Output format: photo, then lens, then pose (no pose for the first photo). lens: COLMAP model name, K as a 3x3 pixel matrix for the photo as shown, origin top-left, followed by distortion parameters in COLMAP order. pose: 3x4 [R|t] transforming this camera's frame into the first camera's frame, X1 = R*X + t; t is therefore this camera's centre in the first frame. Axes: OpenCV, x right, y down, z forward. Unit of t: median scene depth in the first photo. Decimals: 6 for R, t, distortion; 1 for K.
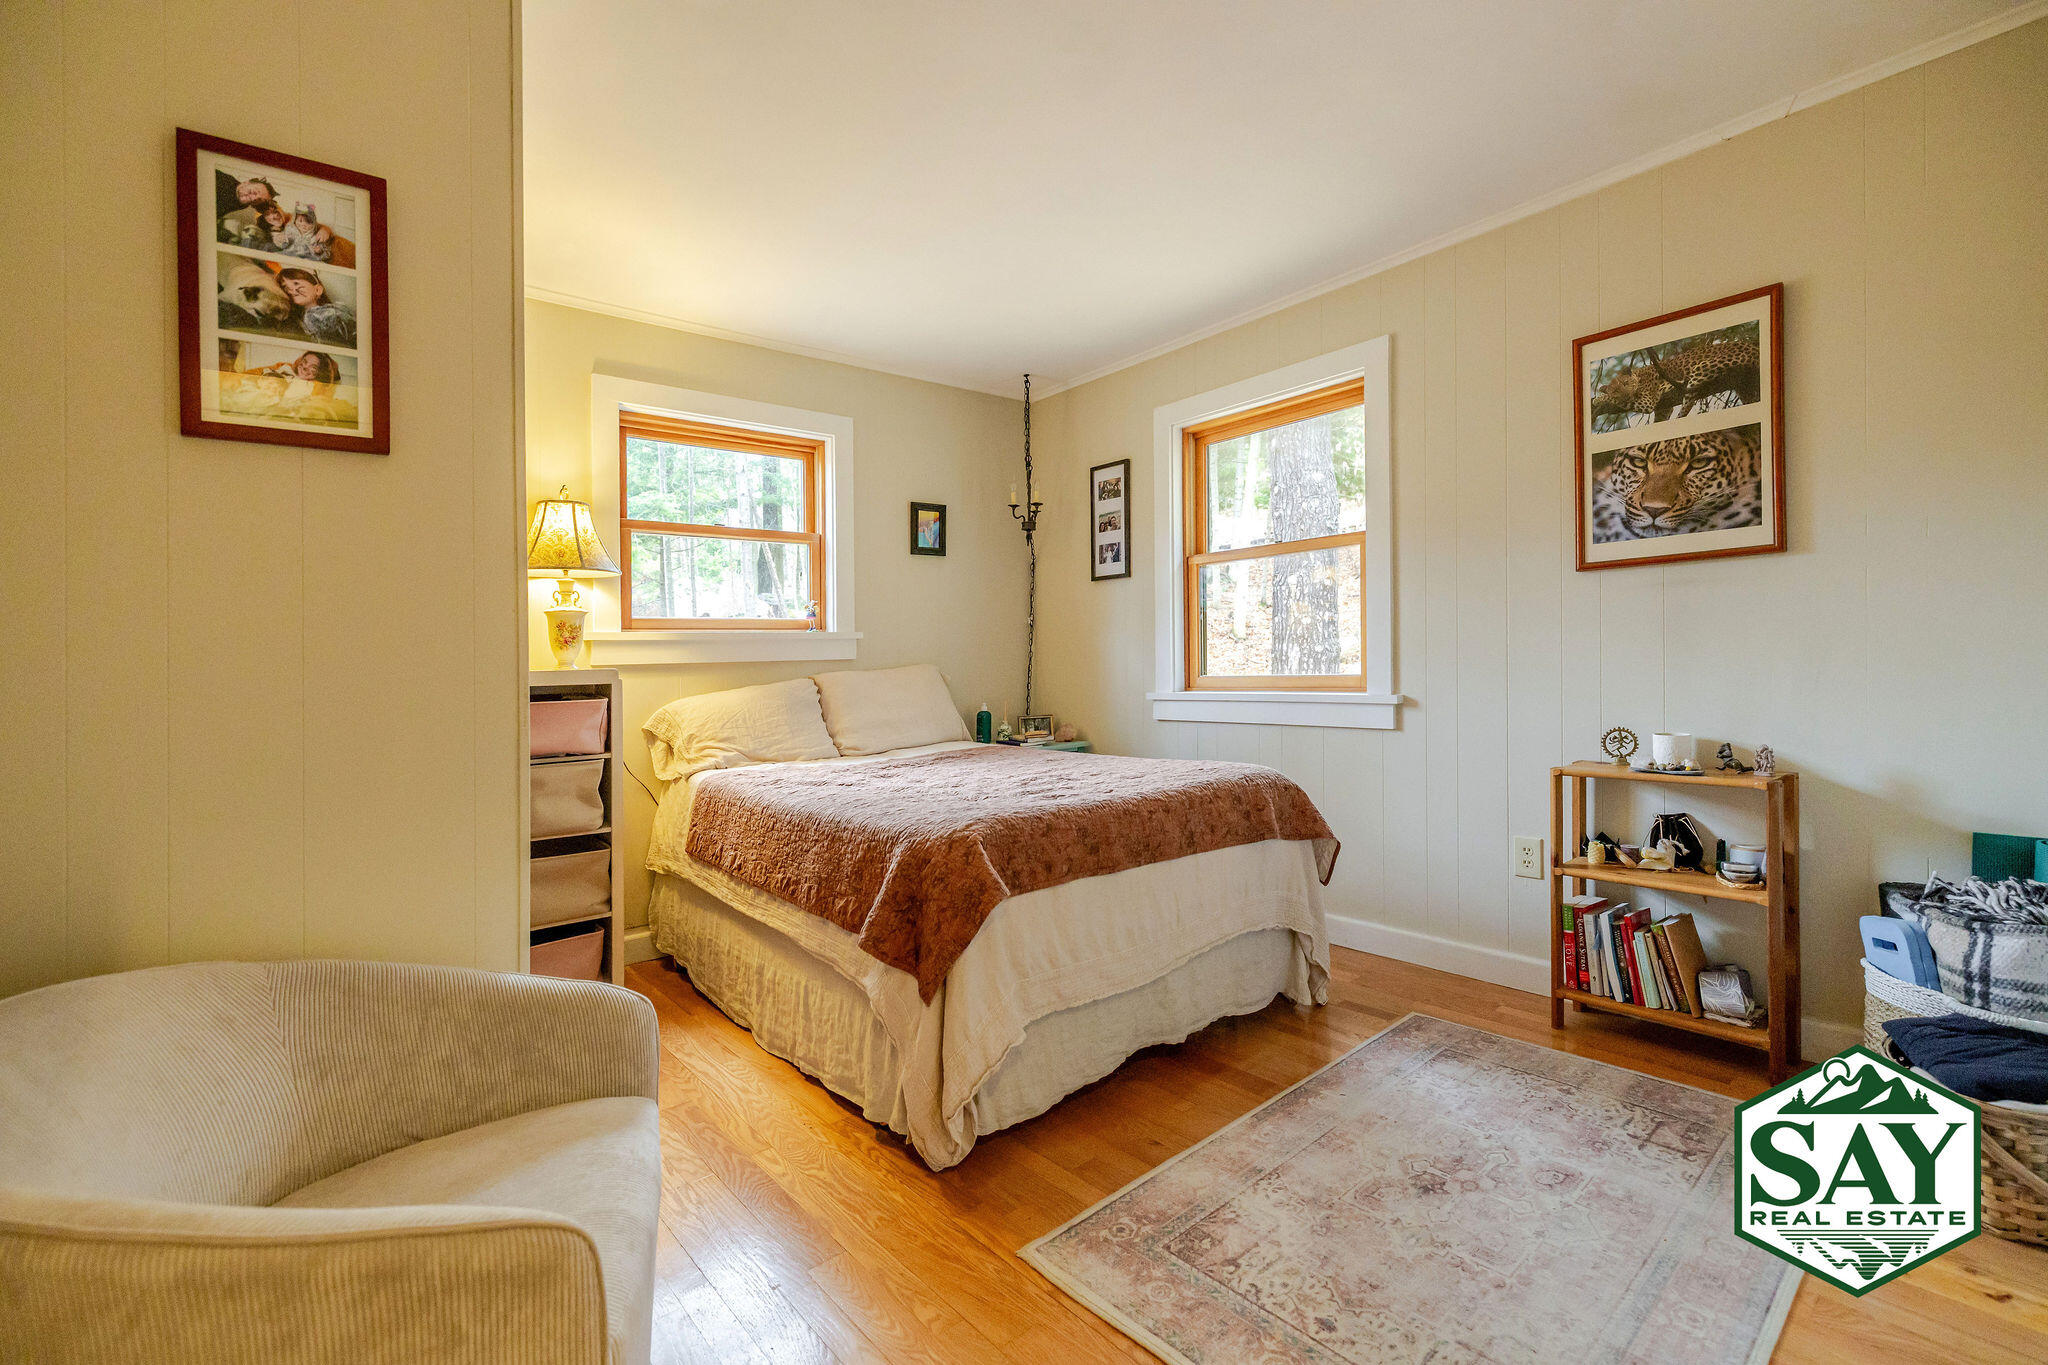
lens RADIAL K [[877.6, 0, 1027.9], [0, 877.6, 684.7], [0, 0, 1]] dist [0.001904, -0.001044]
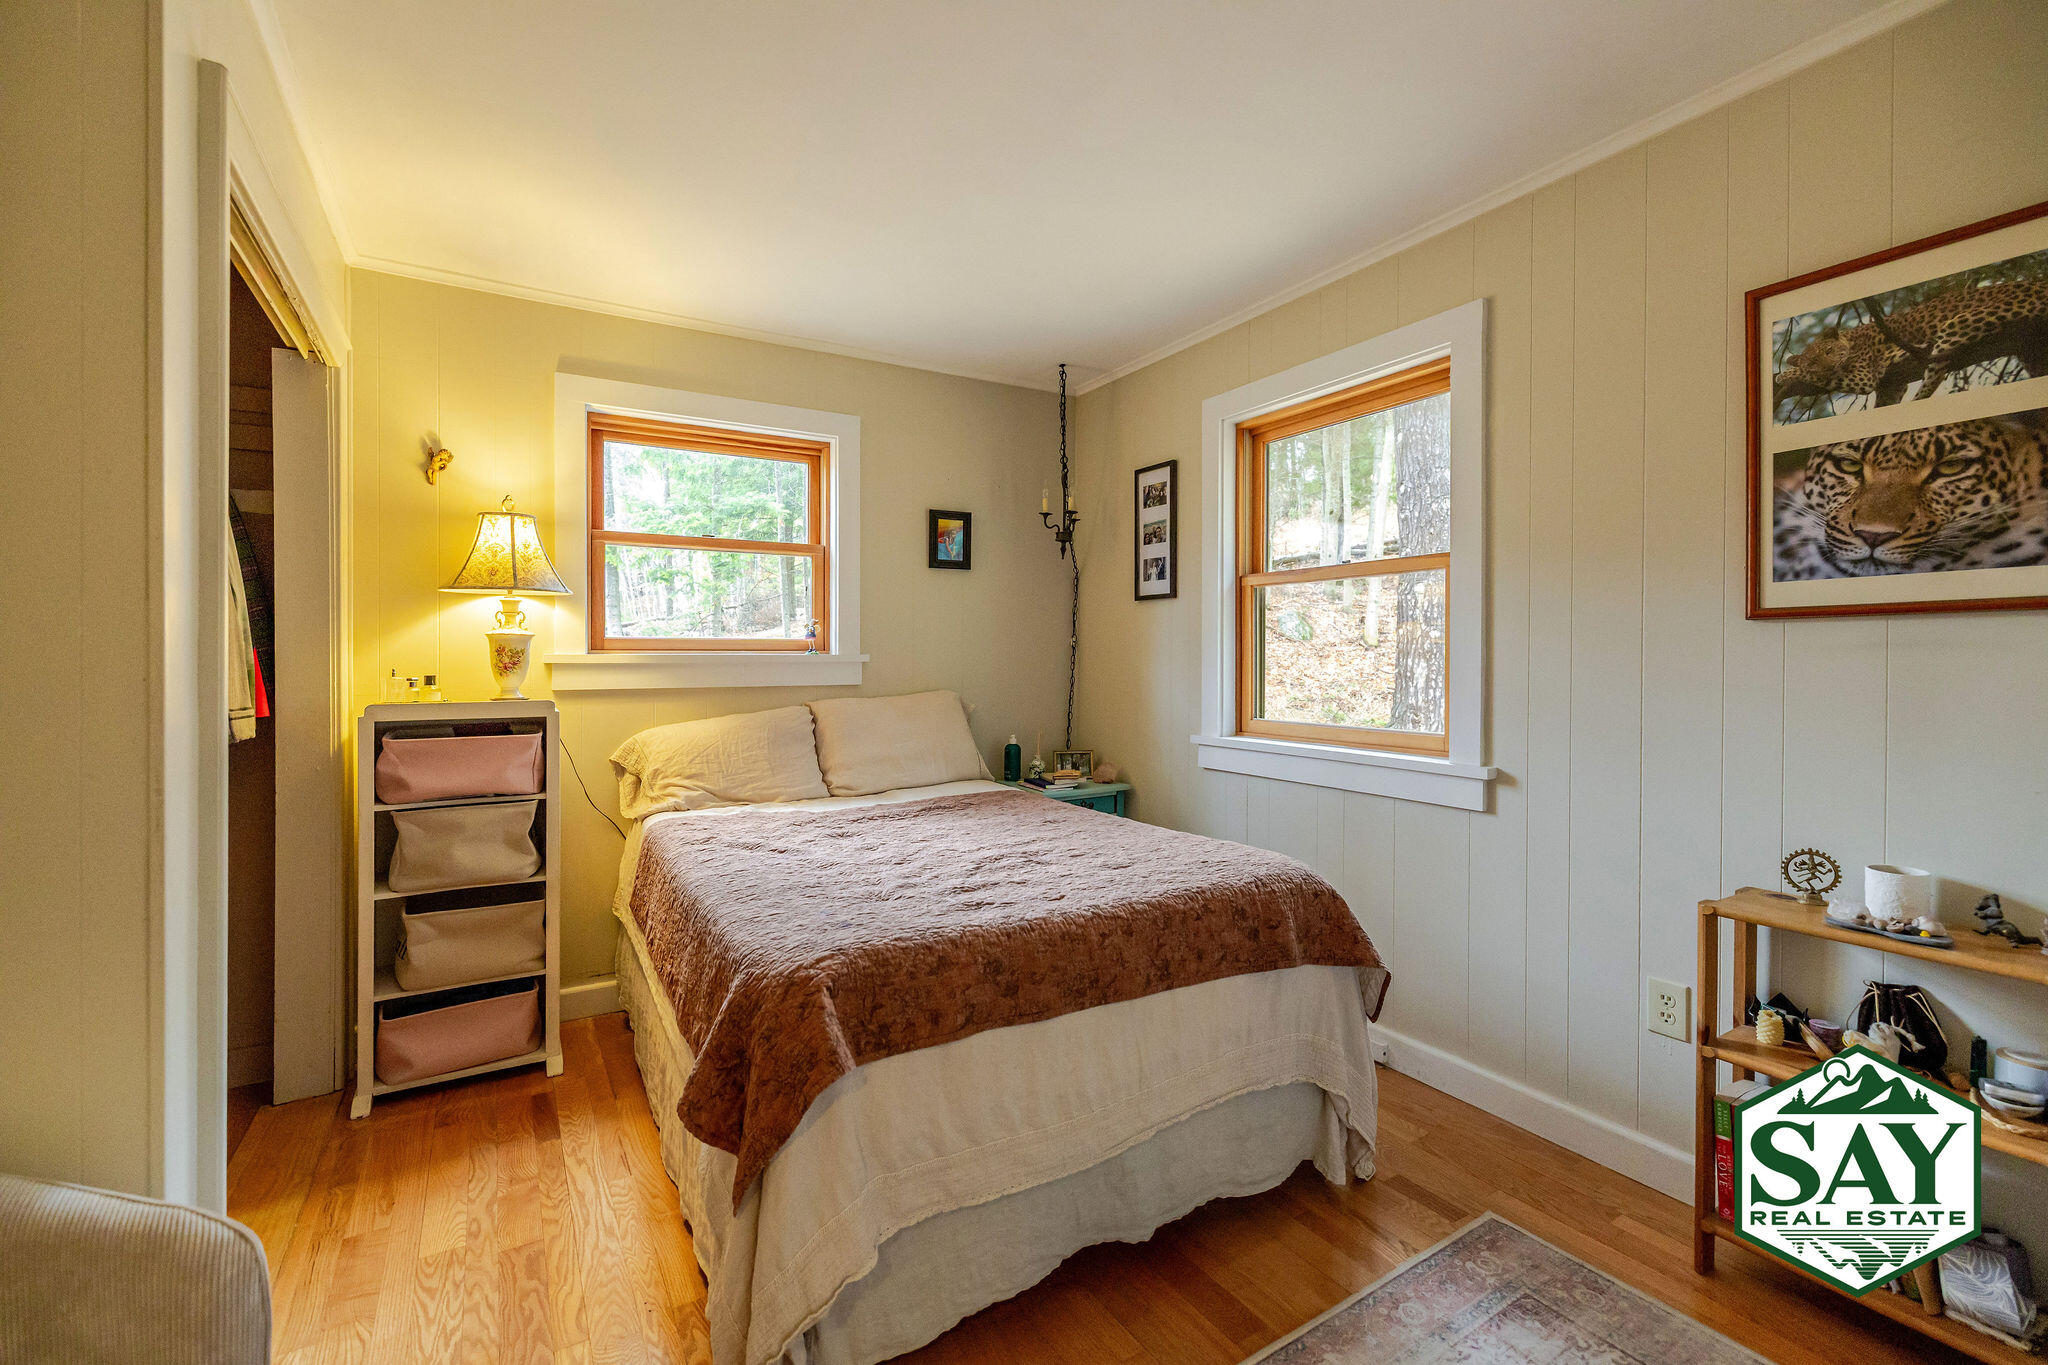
lens RADIAL K [[877.6, 0, 1020.9], [0, 877.6, 665.2], [0, 0, 1]] dist [0.001904, -0.001044]
pose [[0.988117, 0.028801, -0.150979, 0.138558], [-0.031425, 0.999393, -0.015027, -0.056130], [0.150454, 0.019593, 0.988423, 0.191525]]
